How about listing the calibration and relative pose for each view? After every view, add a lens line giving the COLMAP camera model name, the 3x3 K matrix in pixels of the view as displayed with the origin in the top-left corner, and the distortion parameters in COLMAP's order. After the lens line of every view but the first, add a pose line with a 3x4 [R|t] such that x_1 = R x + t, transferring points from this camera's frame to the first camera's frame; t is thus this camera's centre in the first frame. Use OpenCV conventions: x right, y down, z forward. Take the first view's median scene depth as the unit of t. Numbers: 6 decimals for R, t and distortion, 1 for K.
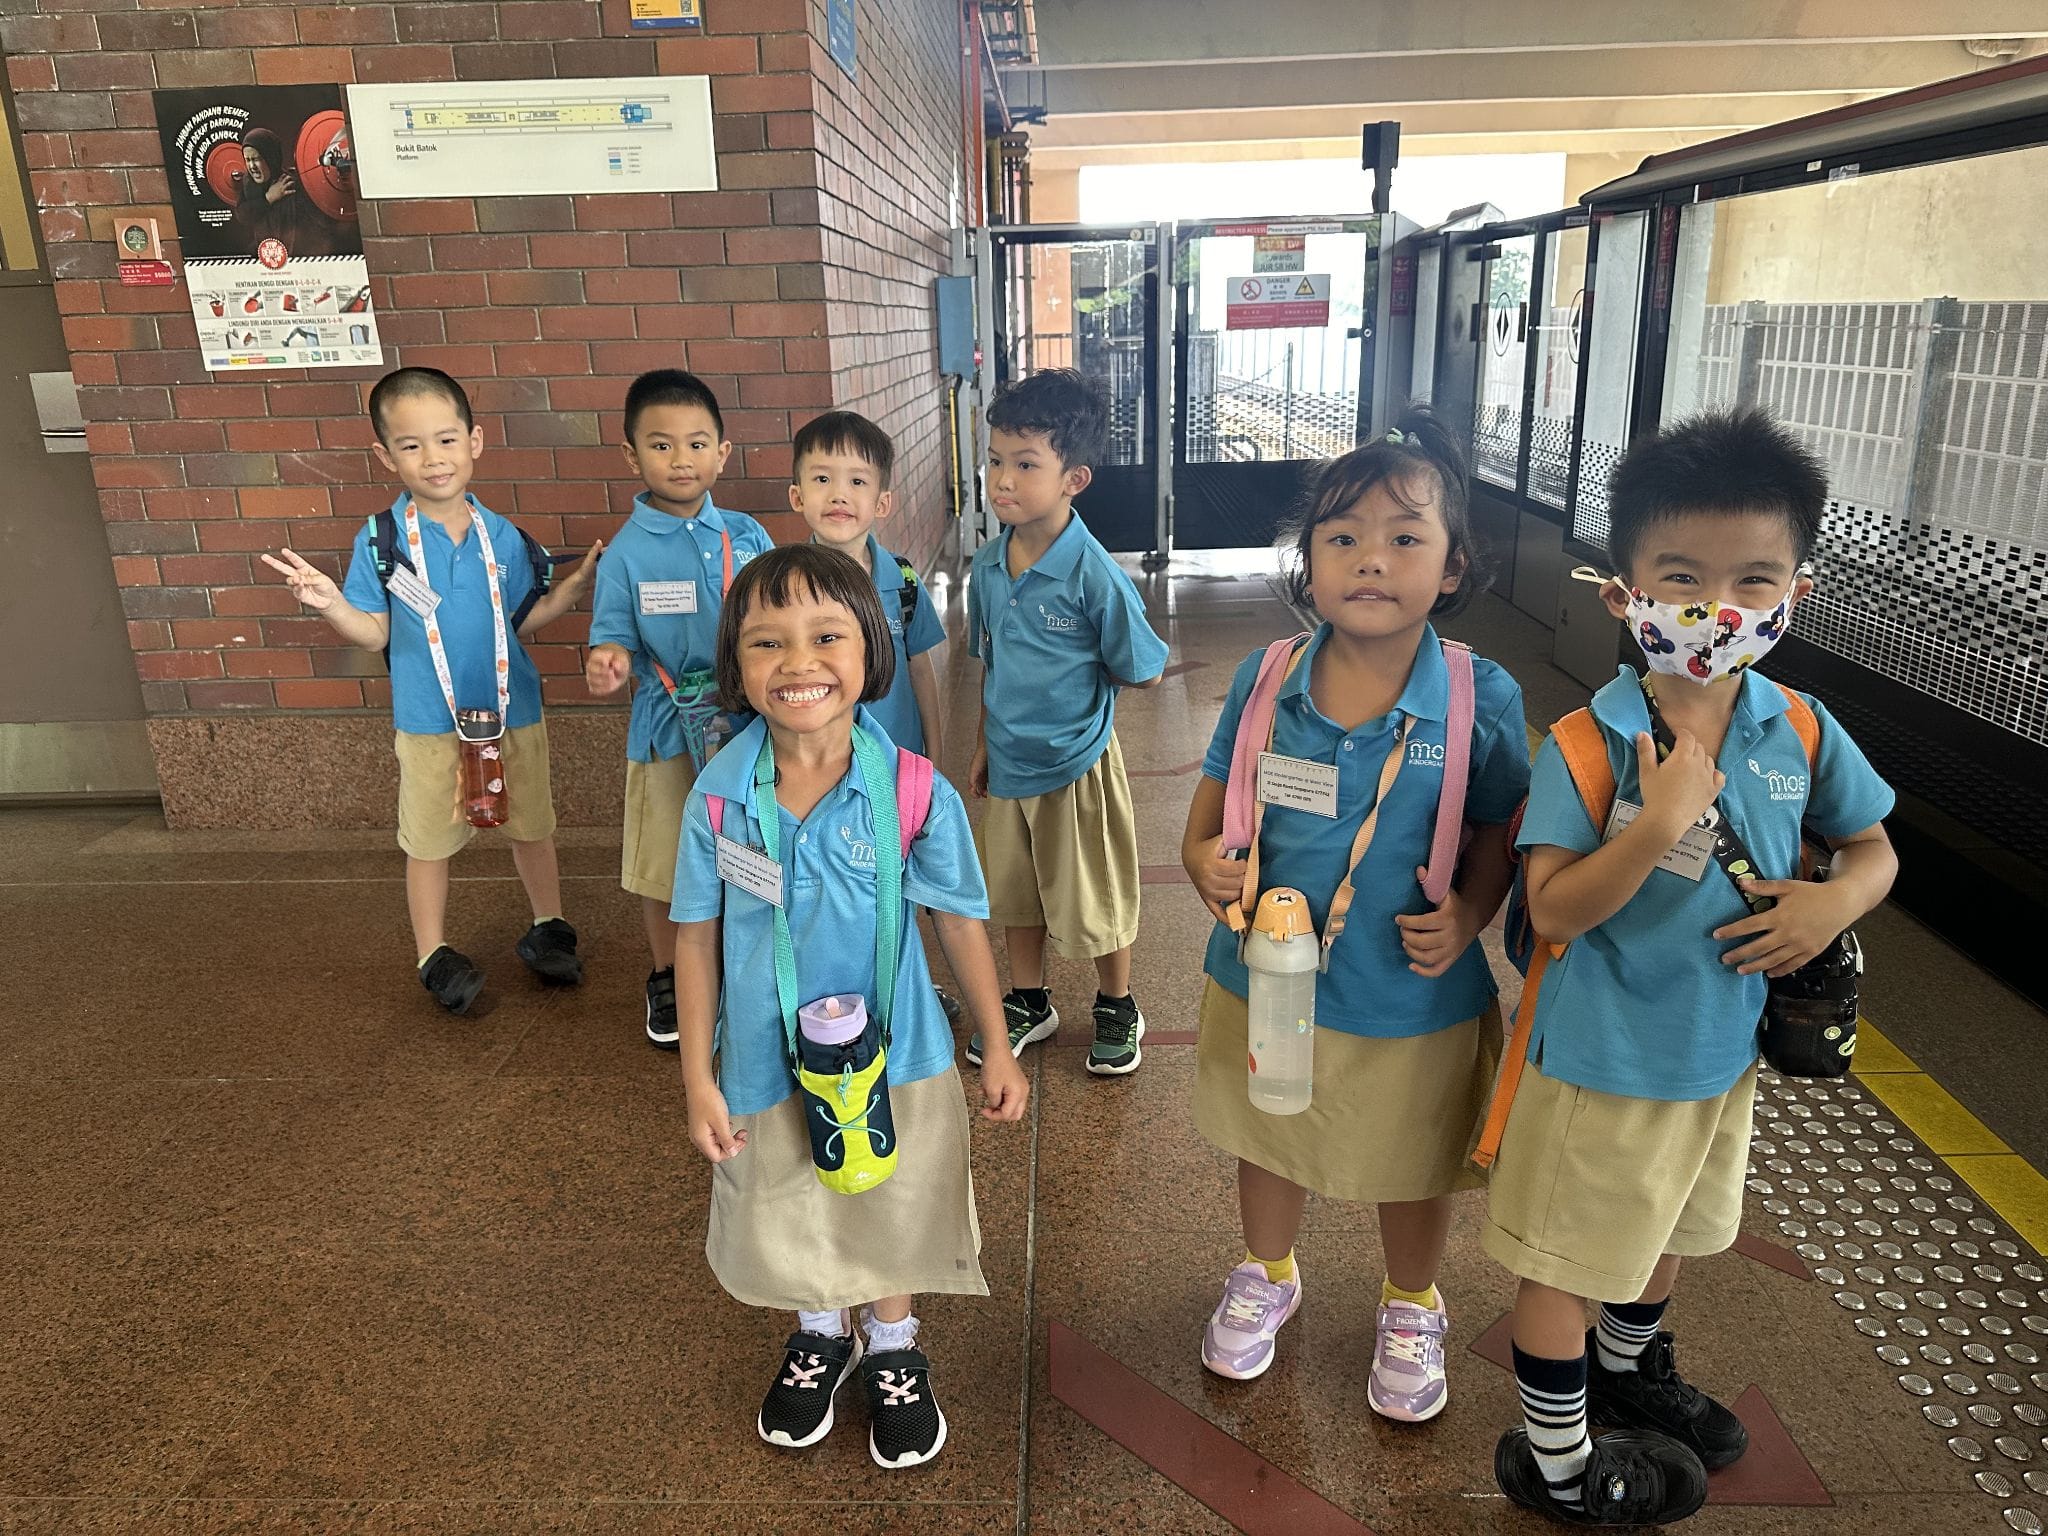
lens RADIAL K [[1470.5, 0, 1024.0], [0, 1470.5, 768.0], [0, 0, 1]] dist [0.004829, 0.000518]
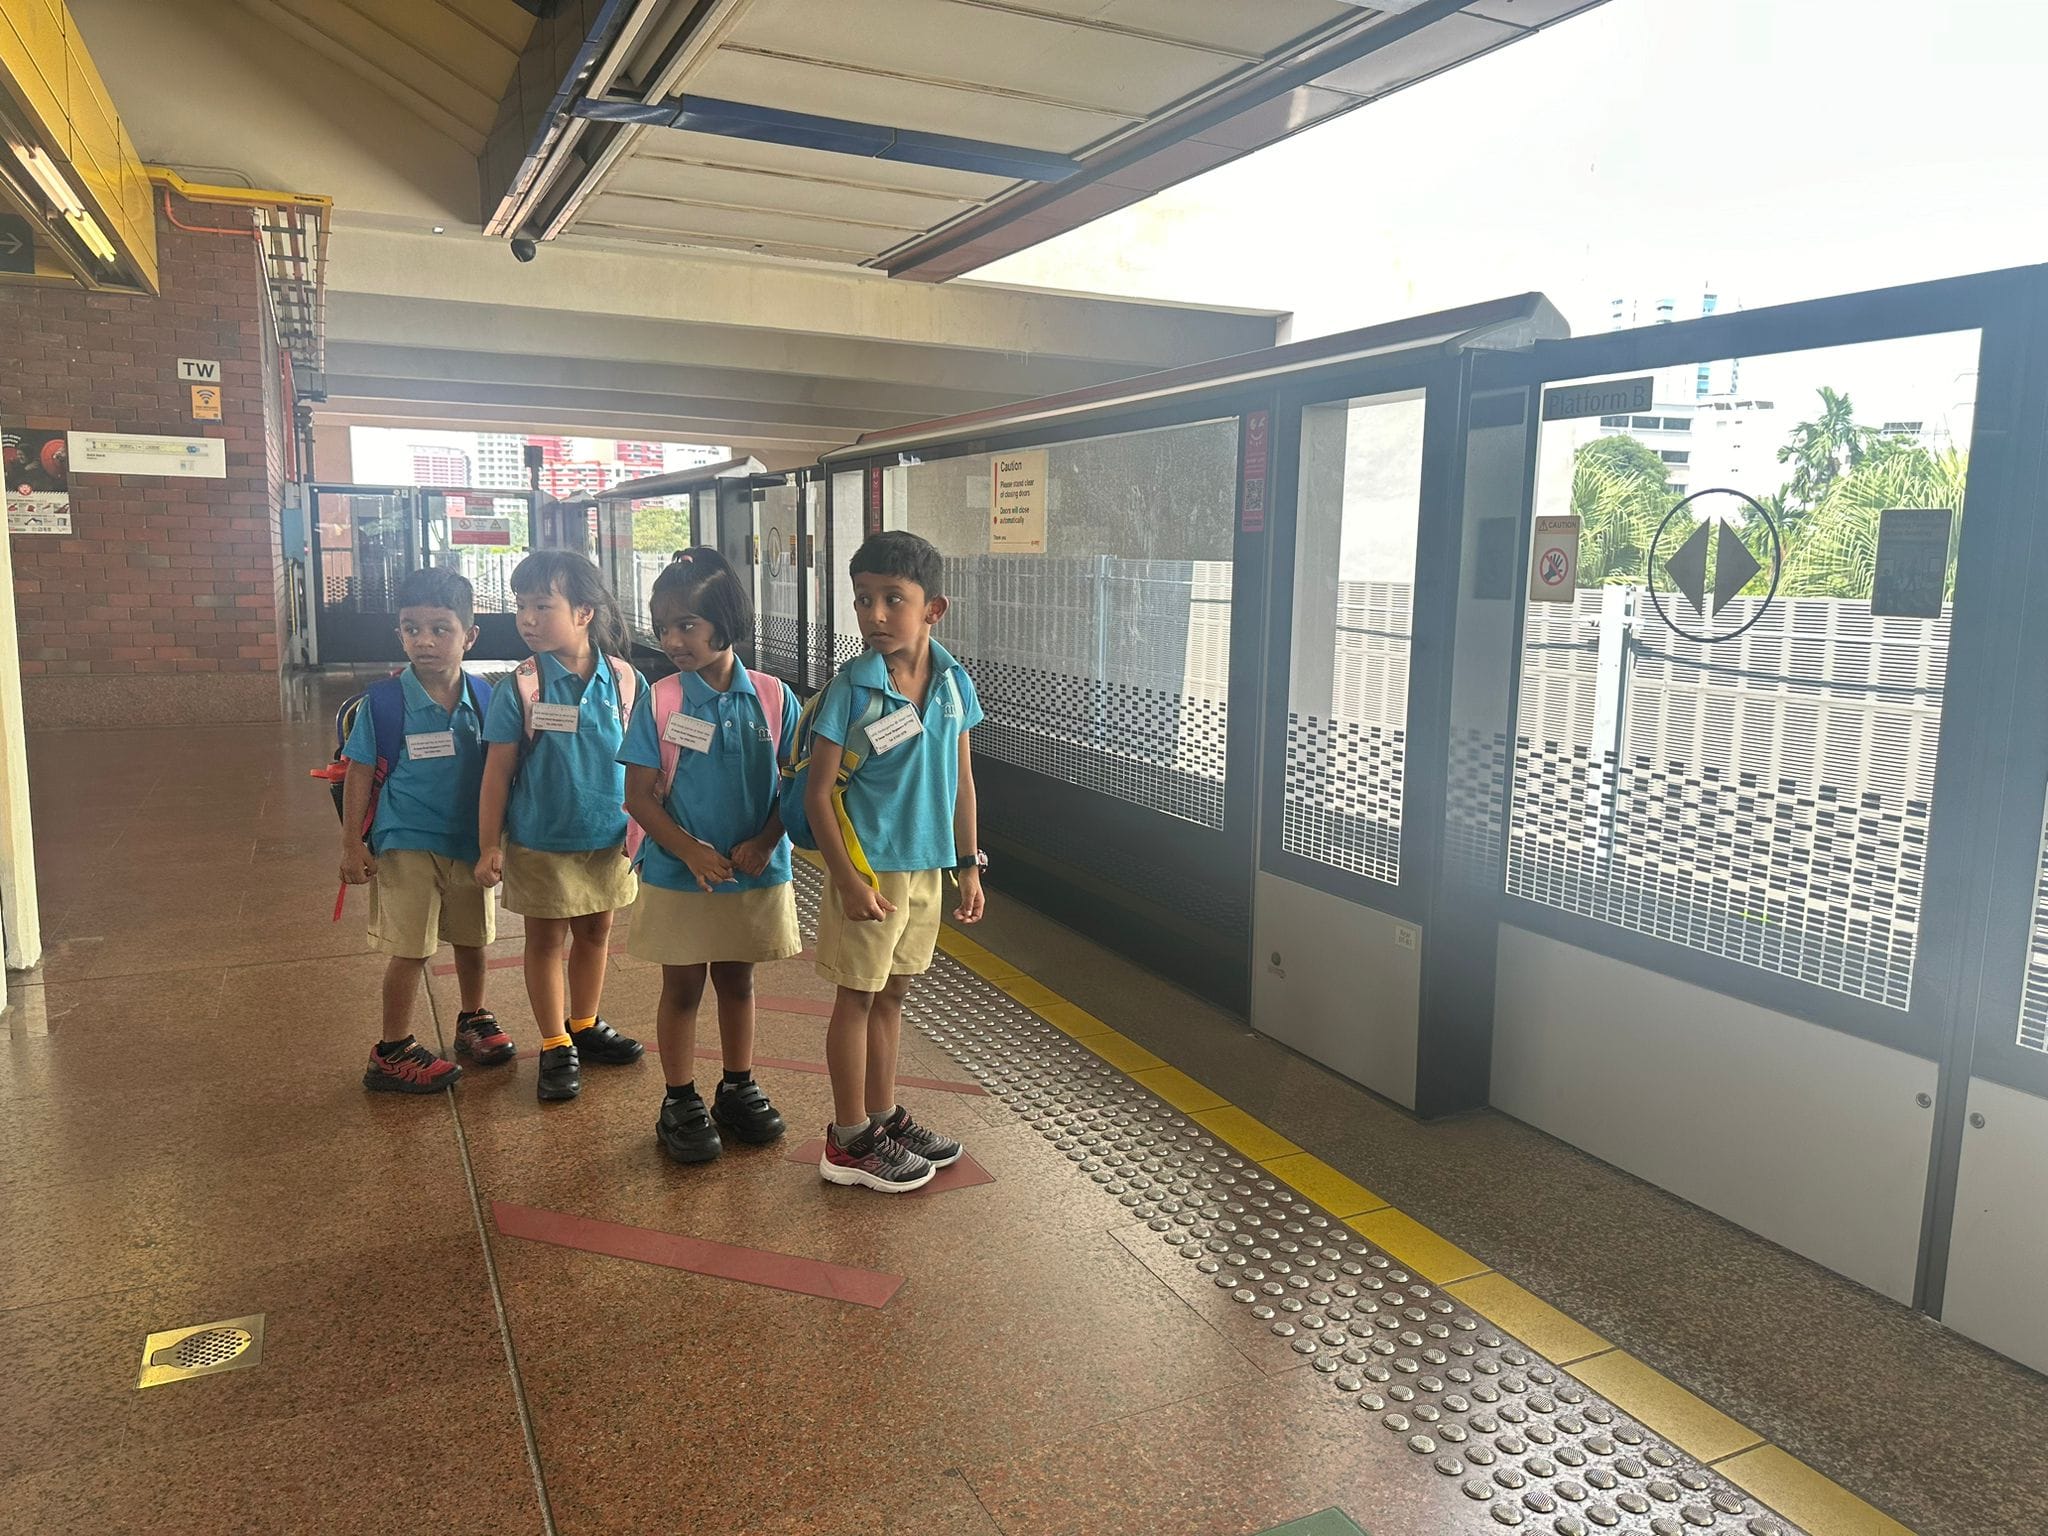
lens RADIAL K [[1470.5, 0, 1024.0], [0, 1470.5, 768.0], [0, 0, 1]] dist [0.004829, 0.000518]
pose [[0.893059, -0.023912, 0.449303, -0.059225], [0.093922, 0.986495, -0.134184, 0.305410], [-0.440027, 0.162034, 0.883245, -0.937118]]
